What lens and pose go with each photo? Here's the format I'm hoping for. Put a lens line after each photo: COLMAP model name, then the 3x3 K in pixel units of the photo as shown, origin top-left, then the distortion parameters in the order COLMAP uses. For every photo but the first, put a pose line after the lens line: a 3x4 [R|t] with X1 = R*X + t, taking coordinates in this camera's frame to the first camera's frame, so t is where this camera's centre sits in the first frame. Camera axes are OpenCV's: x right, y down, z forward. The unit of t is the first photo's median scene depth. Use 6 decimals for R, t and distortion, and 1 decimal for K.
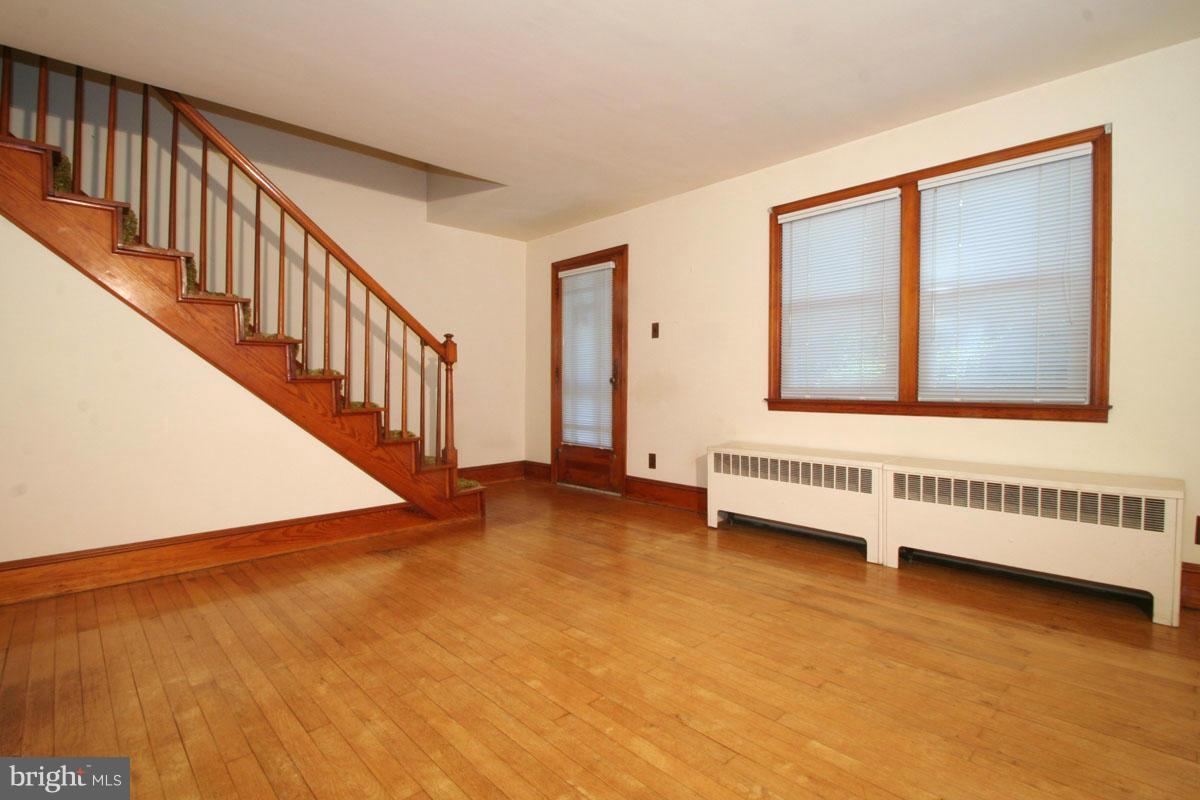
lens RADIAL K [[576.0, 0, 596.5], [0, 576.0, 387.6], [0, 0, 1]] dist [-0.000017, -0.000008]
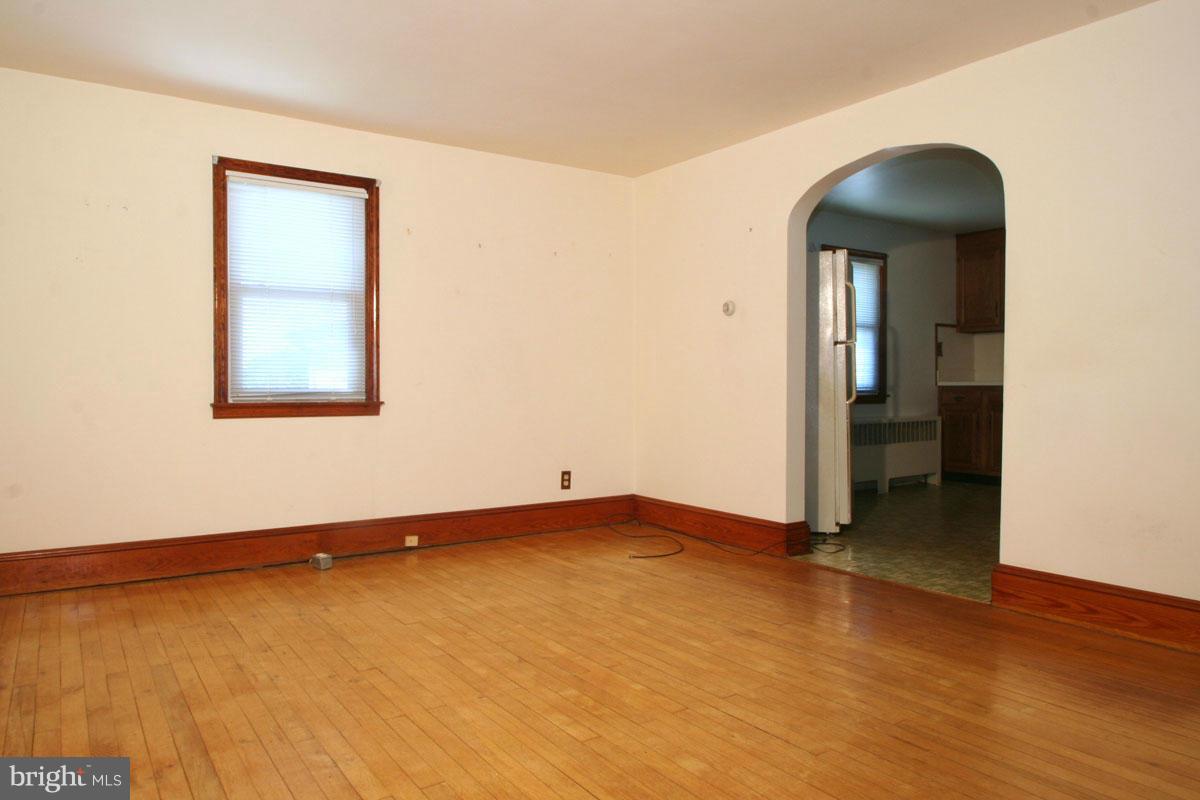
lens RADIAL K [[576.0, 0, 596.5], [0, 576.0, 387.6], [0, 0, 1]] dist [-0.000017, -0.000008]
pose [[-0.984469, 0.001125, 0.175558, -0.204373], [0.002311, 0.999976, 0.006549, -0.011560], [-0.175546, 0.006853, -0.984447, 1.900678]]
